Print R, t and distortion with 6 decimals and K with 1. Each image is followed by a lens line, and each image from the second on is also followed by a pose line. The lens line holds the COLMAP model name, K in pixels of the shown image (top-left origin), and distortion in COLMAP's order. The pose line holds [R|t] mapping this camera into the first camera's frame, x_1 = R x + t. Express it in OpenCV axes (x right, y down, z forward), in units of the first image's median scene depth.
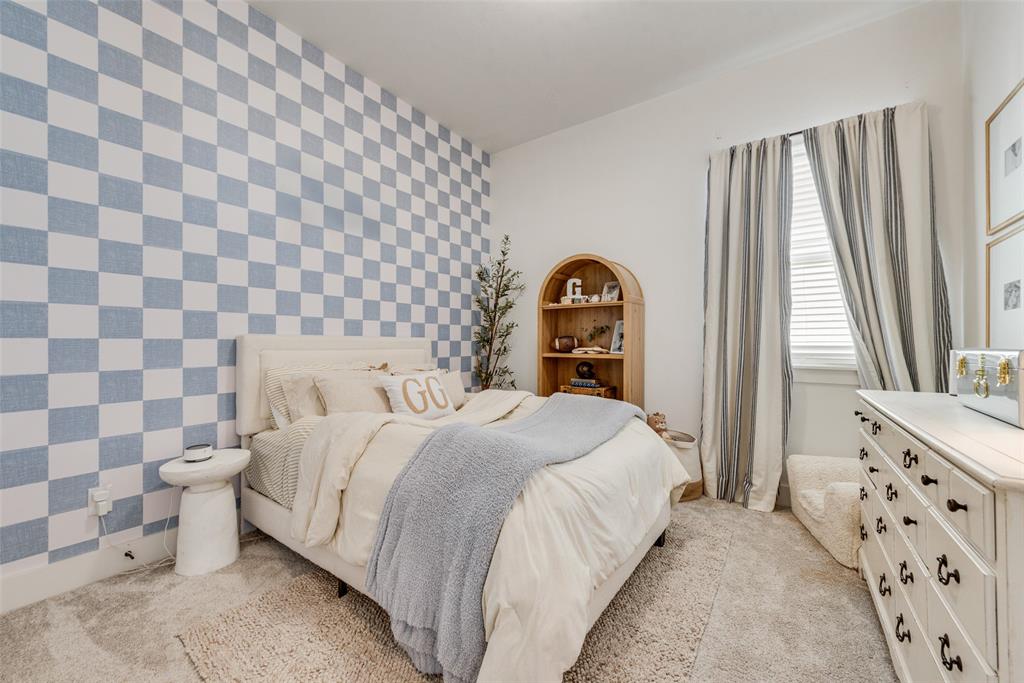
lens RADIAL K [[398.8, 0, 509.8], [0, 398.8, 340.4], [0, 0, 1]] dist [0.011554, -0.004369]
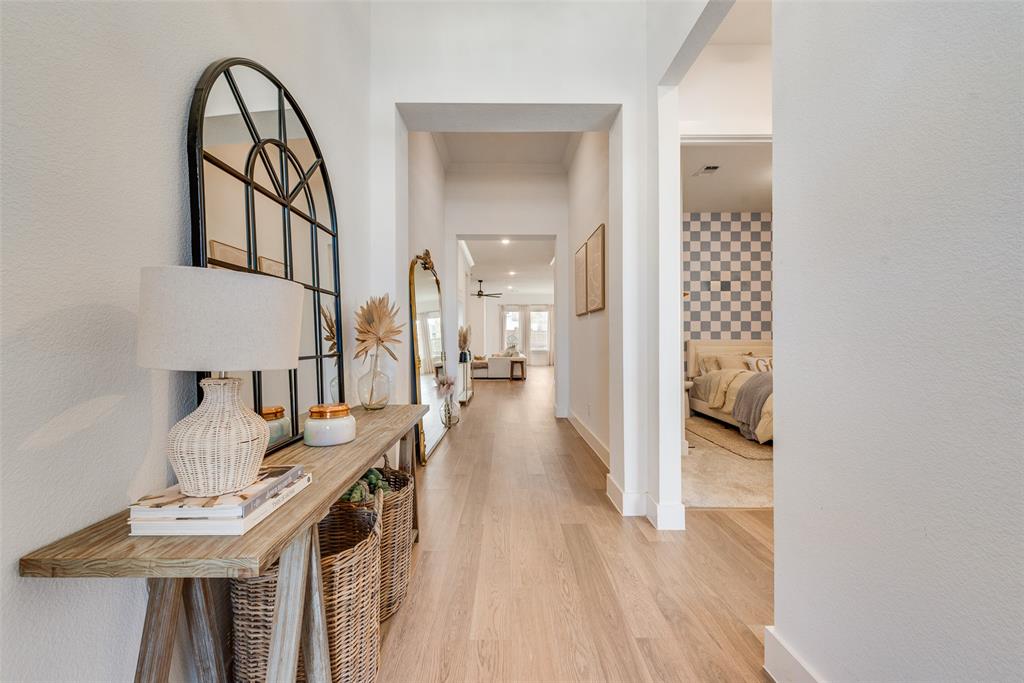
lens RADIAL K [[398.8, 0, 509.6], [0, 398.8, 342.3], [0, 0, 1]] dist [0.011554, -0.004369]
pose [[0.583408, -0.004495, -0.812167, 0.733951], [0.008297, 0.999965, 0.000426, -0.007393], [0.812137, -0.006987, 0.583425, -1.403675]]
